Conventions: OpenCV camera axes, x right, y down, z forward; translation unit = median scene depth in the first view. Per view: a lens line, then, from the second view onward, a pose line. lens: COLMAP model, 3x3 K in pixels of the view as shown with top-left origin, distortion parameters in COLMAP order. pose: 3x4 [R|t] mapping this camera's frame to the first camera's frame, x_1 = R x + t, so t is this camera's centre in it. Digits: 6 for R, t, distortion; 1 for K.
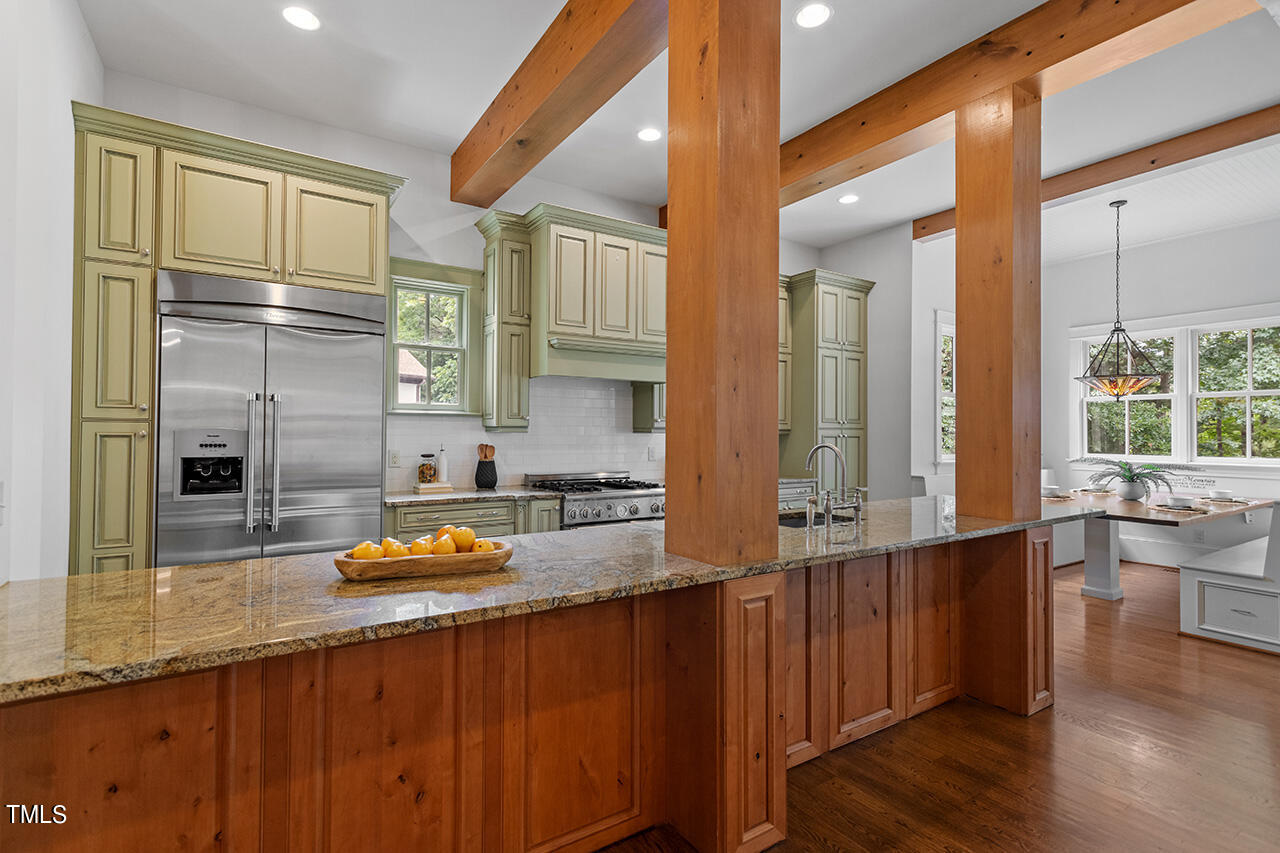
lens RADIAL K [[611.5, 0, 645.0], [0, 611.5, 426.5], [0, 0, 1]] dist [-0.003603, 0.001166]
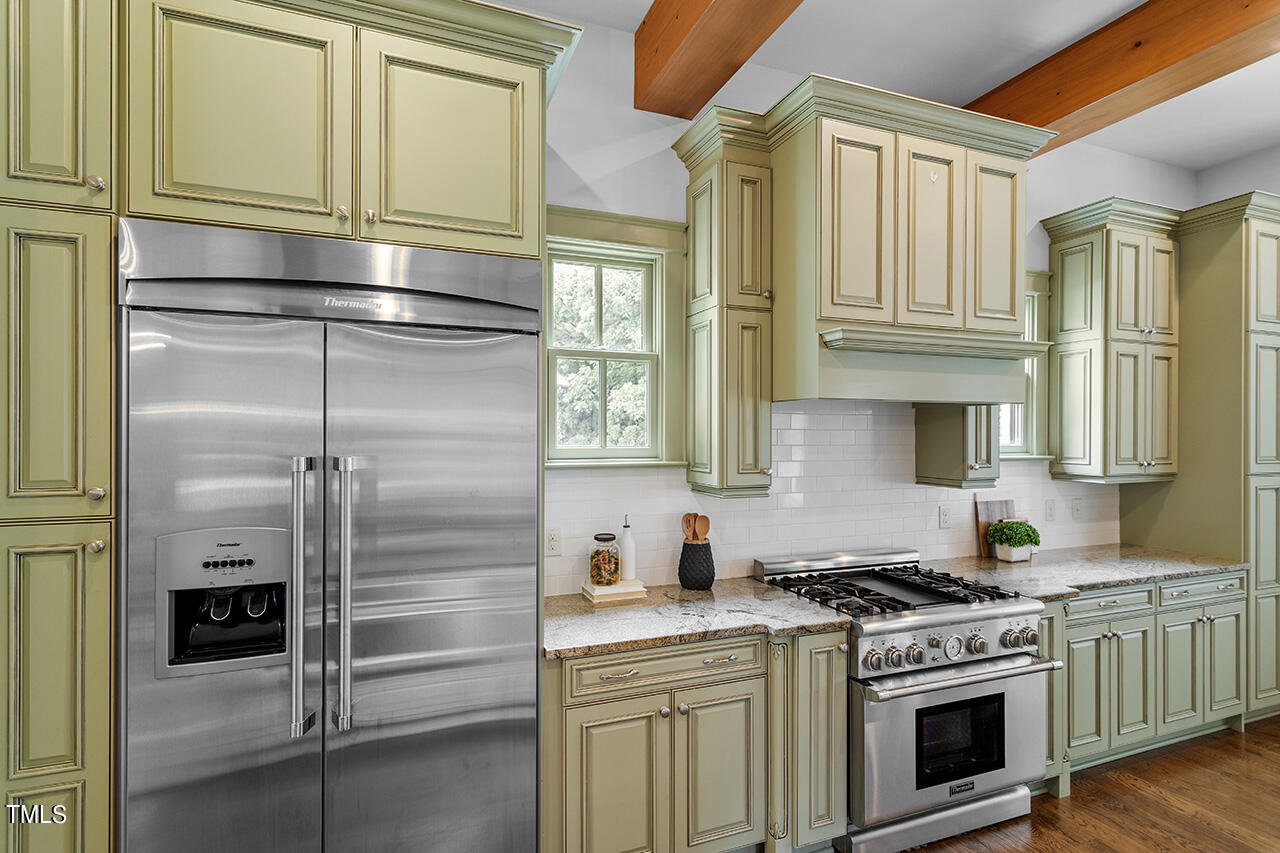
lens RADIAL K [[611.5, 0, 636.6], [0, 611.5, 436.3], [0, 0, 1]] dist [-0.003603, 0.001166]
pose [[0.977612, -0.005208, -0.210350, -0.196357], [0.008018, 0.999890, 0.012508, -0.056445], [0.210261, -0.013914, 0.977546, 0.419853]]
